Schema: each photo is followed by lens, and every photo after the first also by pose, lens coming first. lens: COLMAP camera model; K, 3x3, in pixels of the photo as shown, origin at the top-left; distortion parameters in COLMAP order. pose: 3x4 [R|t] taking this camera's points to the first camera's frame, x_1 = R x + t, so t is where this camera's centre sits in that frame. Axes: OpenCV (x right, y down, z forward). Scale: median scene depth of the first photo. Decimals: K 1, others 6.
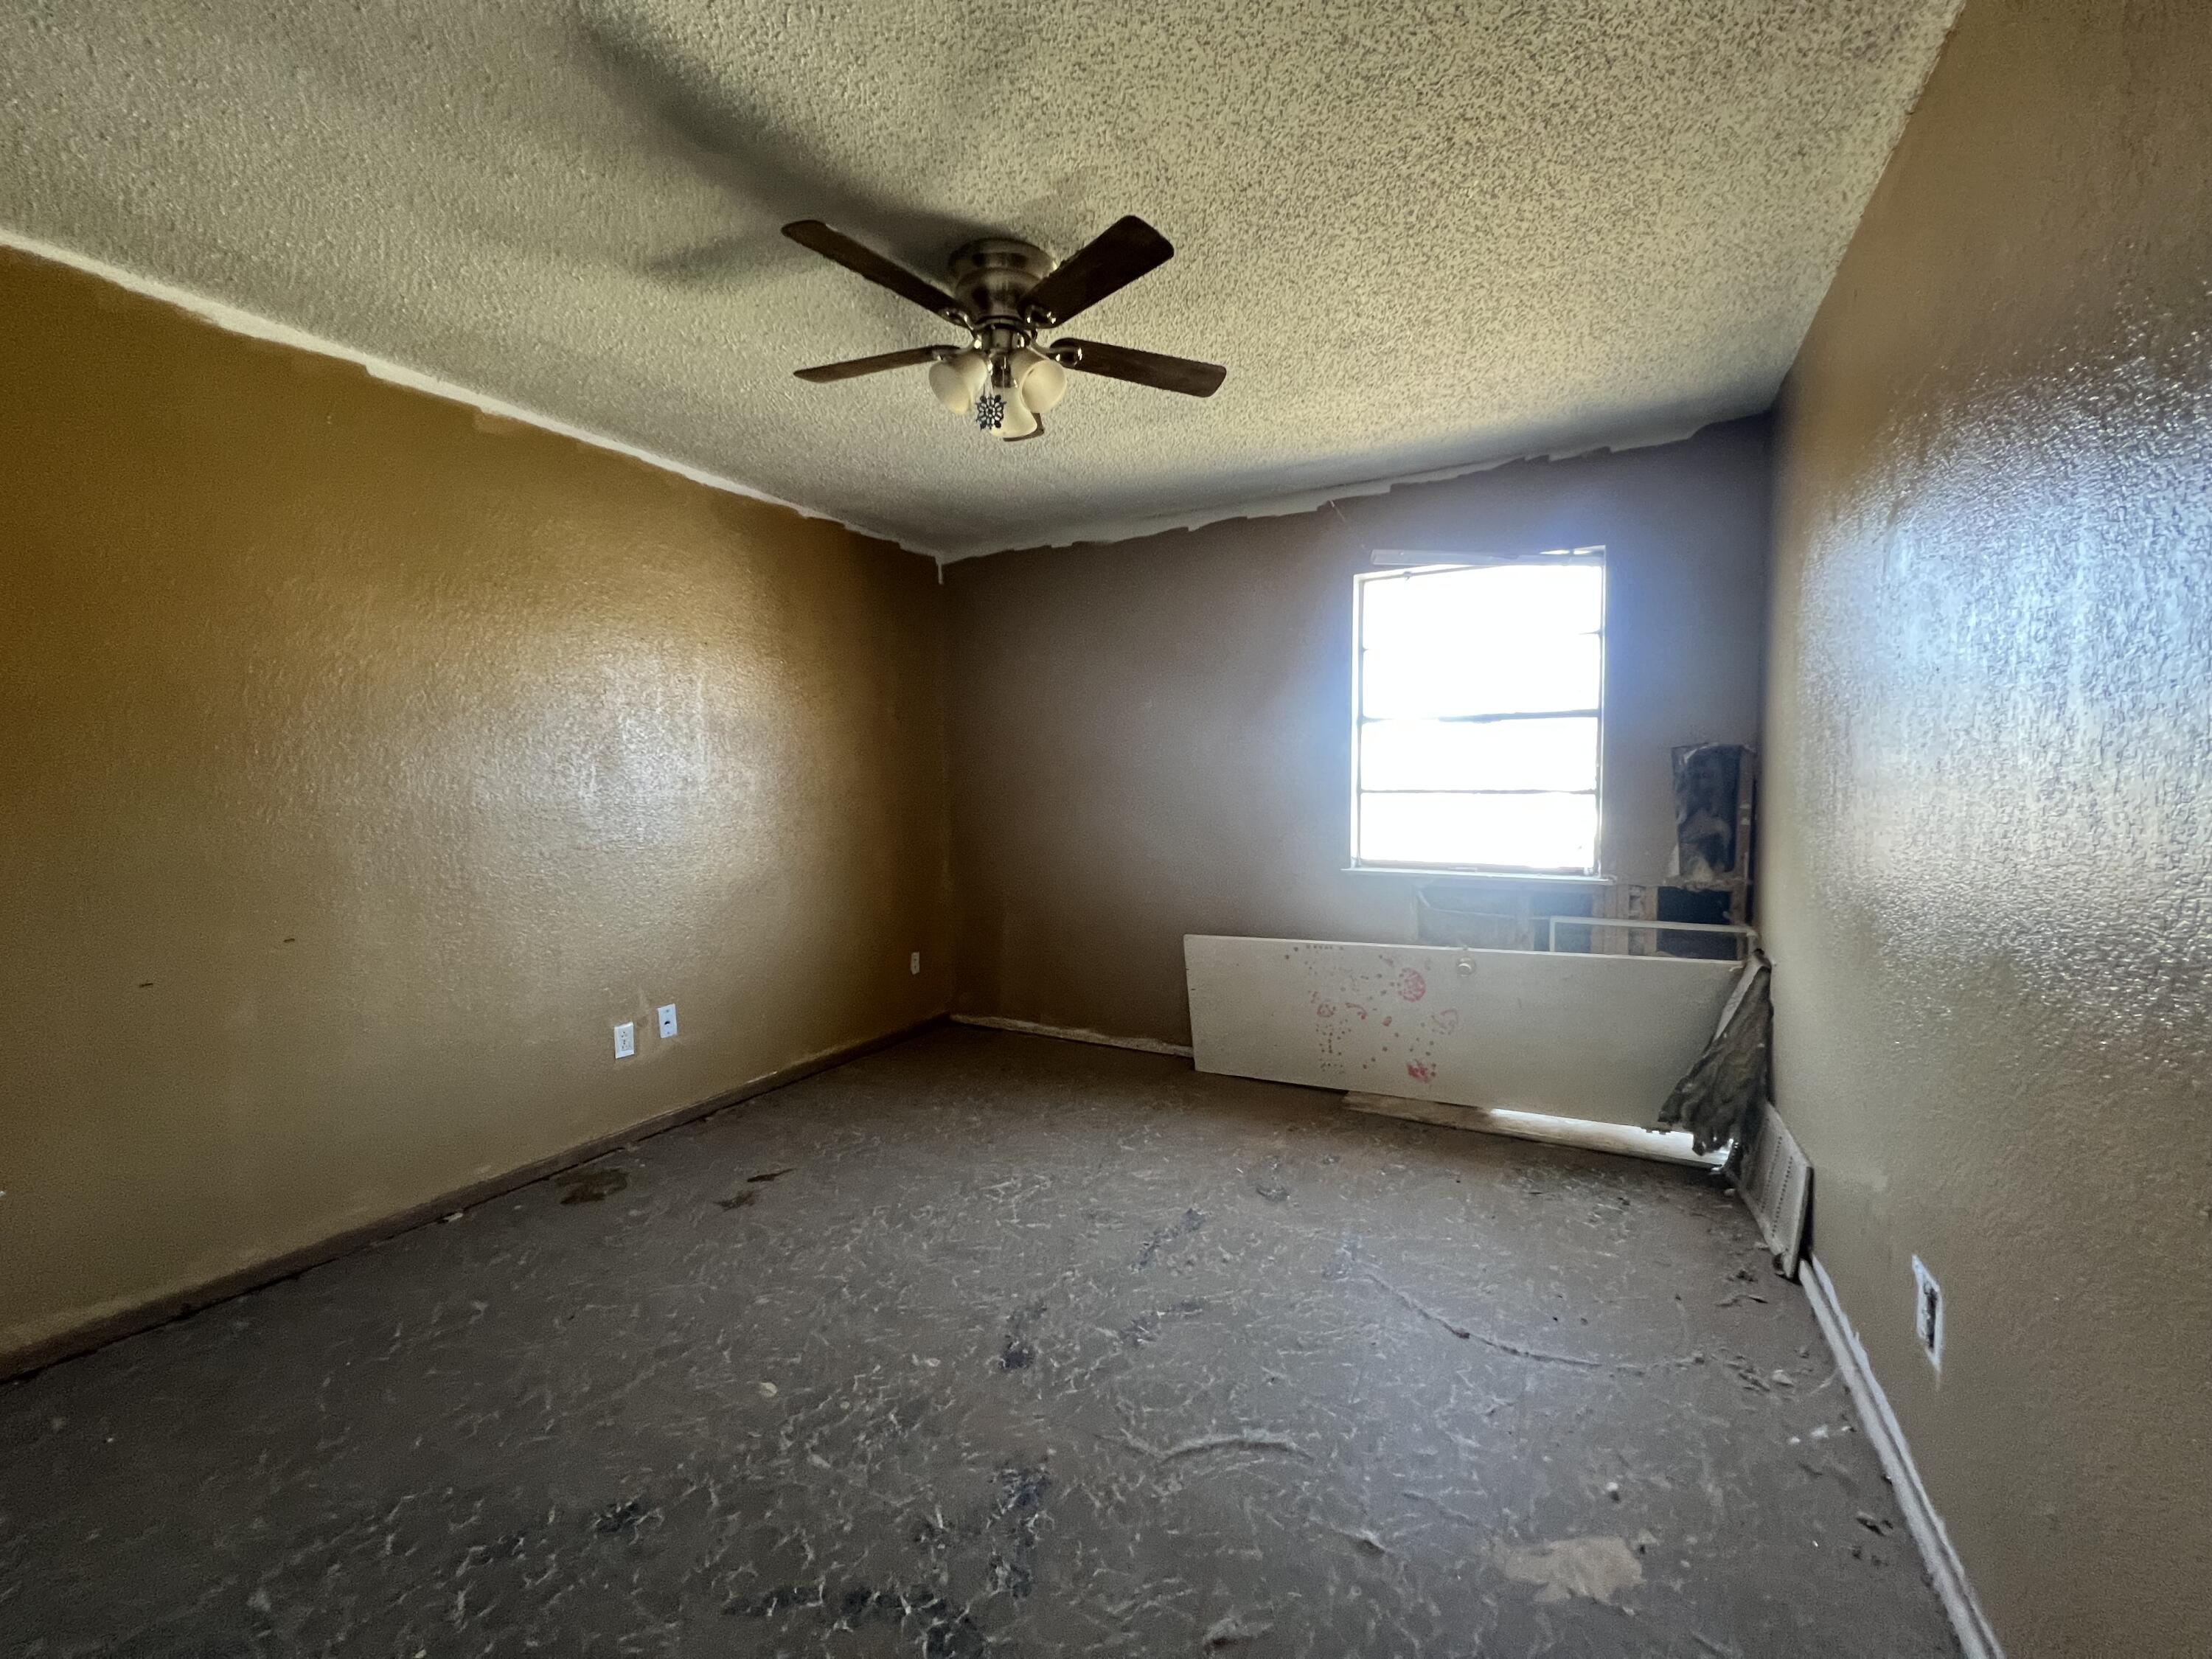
lens RADIAL K [[883.8, 0, 1106.0], [0, 883.8, 829.5], [0, 0, 1]] dist [0.013102, 0.000017]
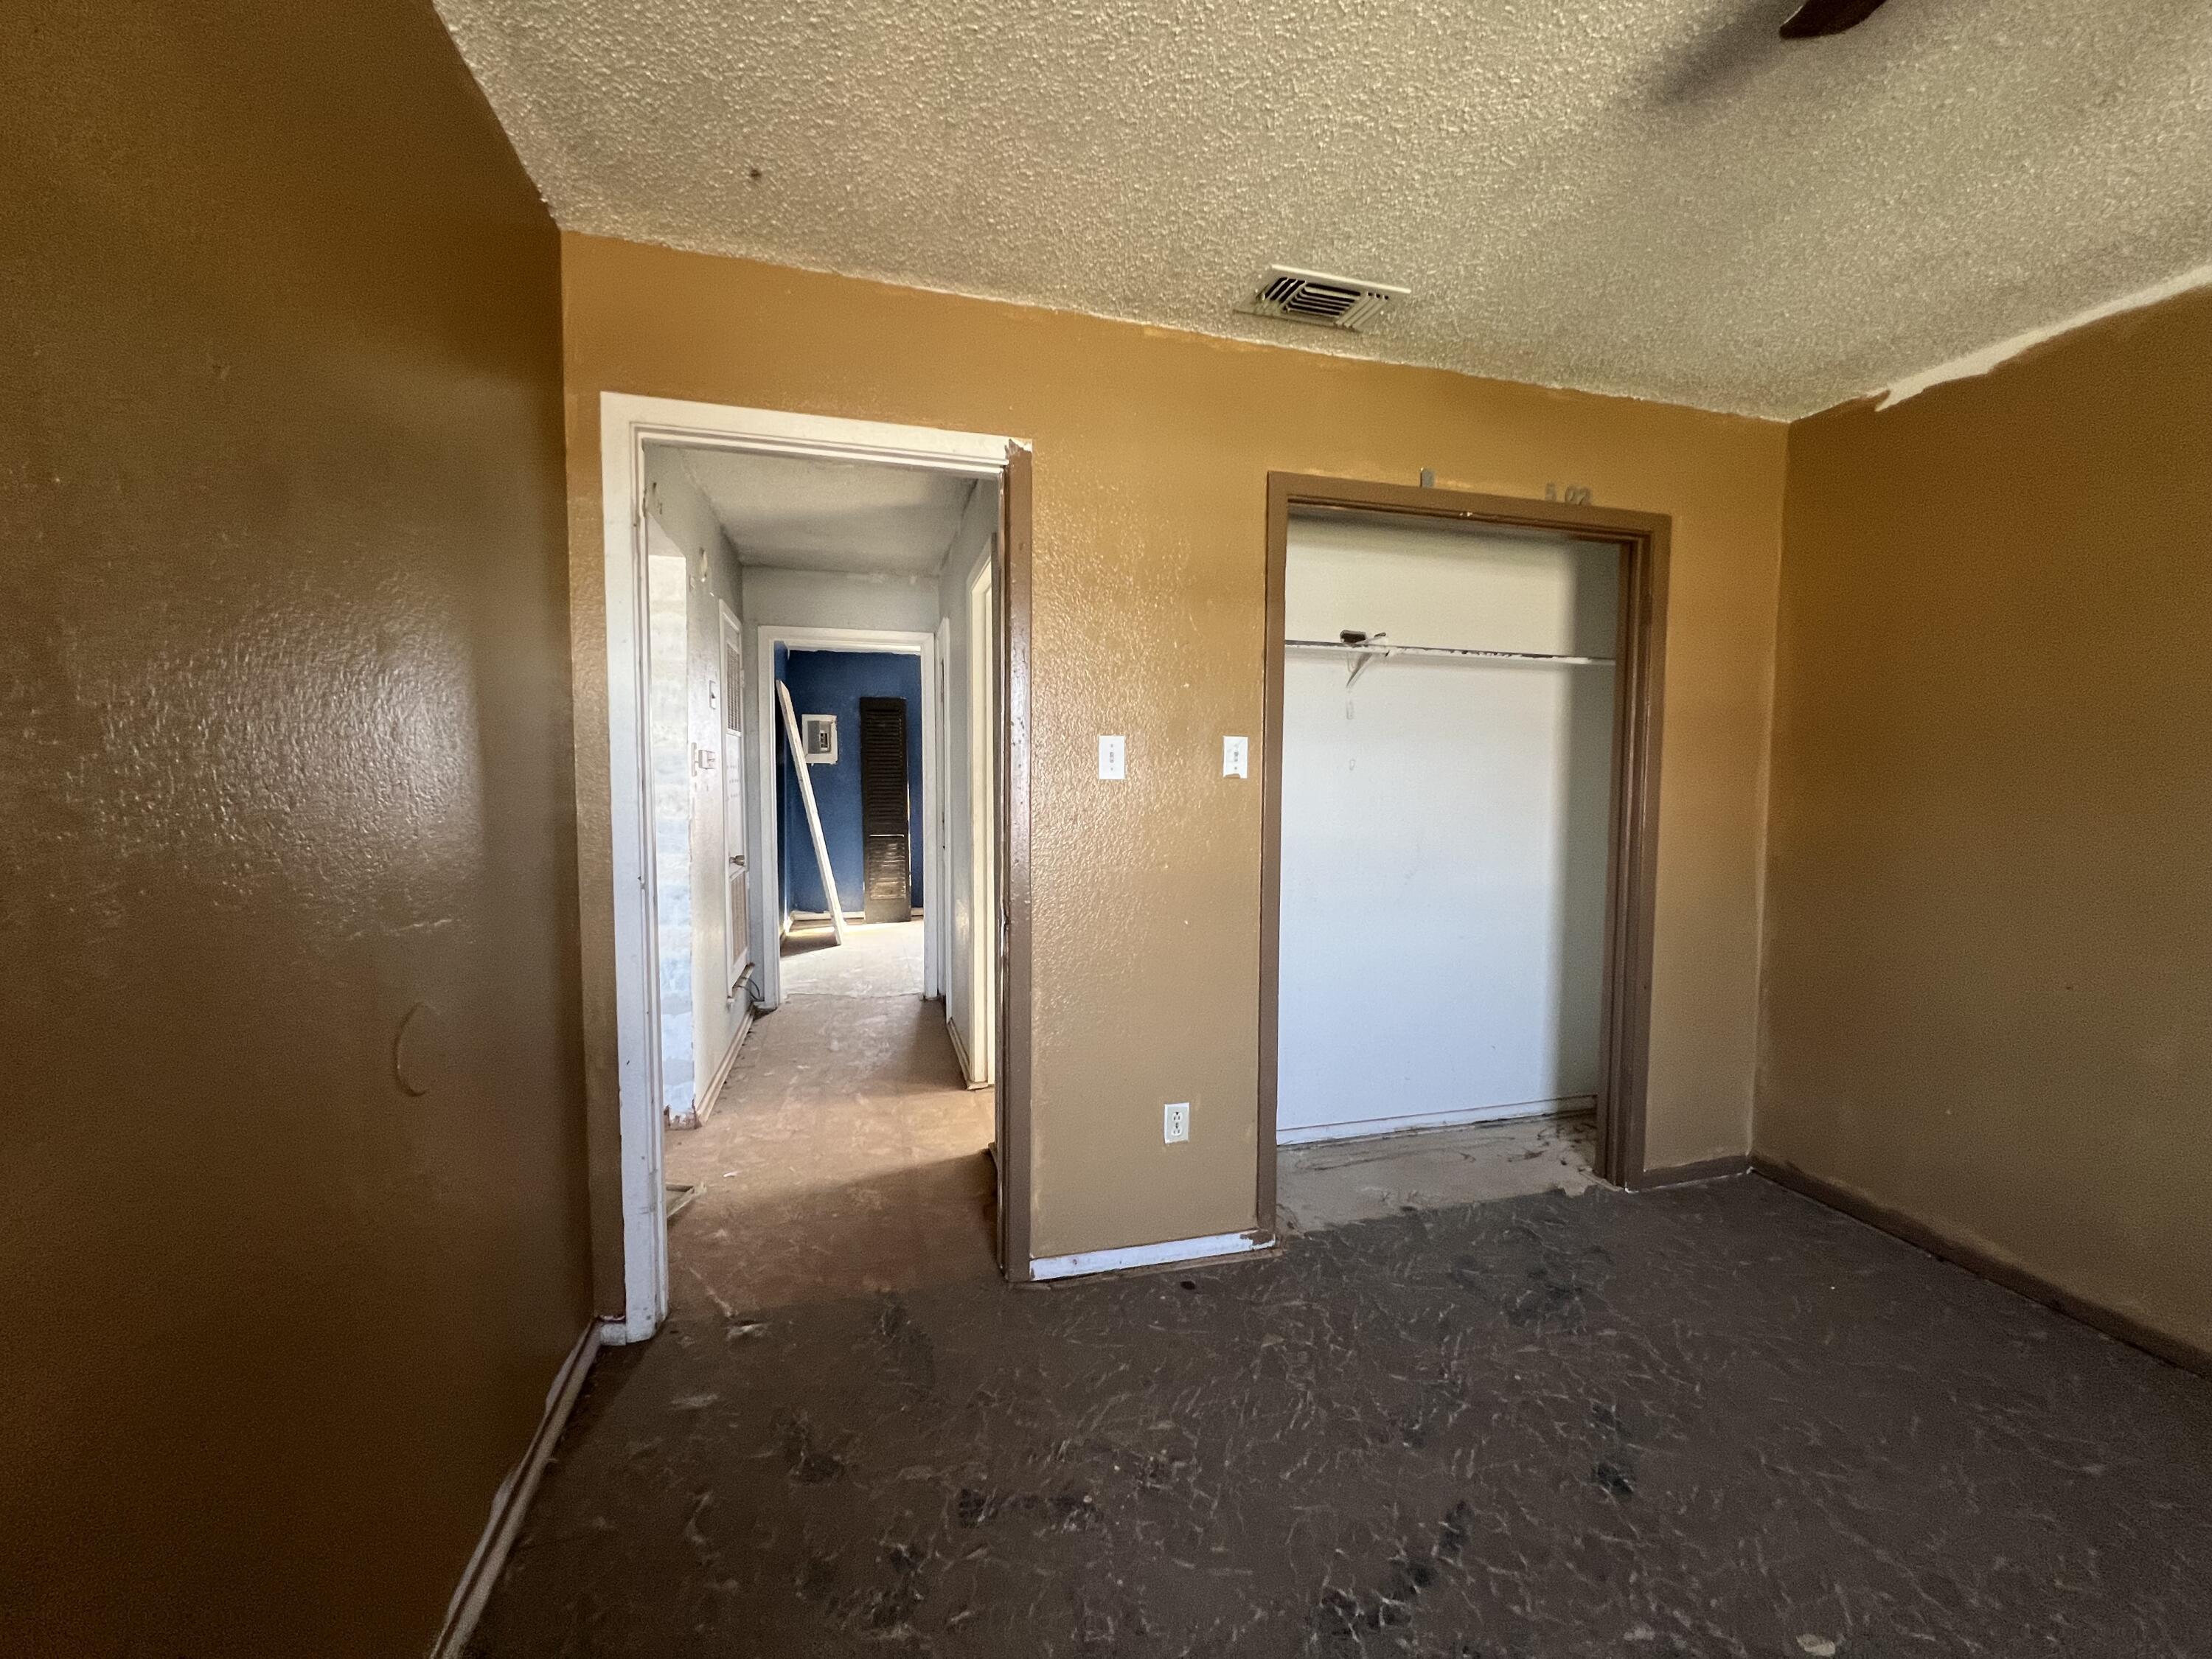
lens RADIAL K [[887.1, 0, 1106.0], [0, 887.1, 829.5], [0, 0, 1]] dist [0.000788, 0.000125]
pose [[-0.713362, 0.049803, -0.699024, 0.359468], [-0.034503, 0.993766, 0.106014, -0.065673], [0.699946, 0.099745, -0.707197, 0.729533]]
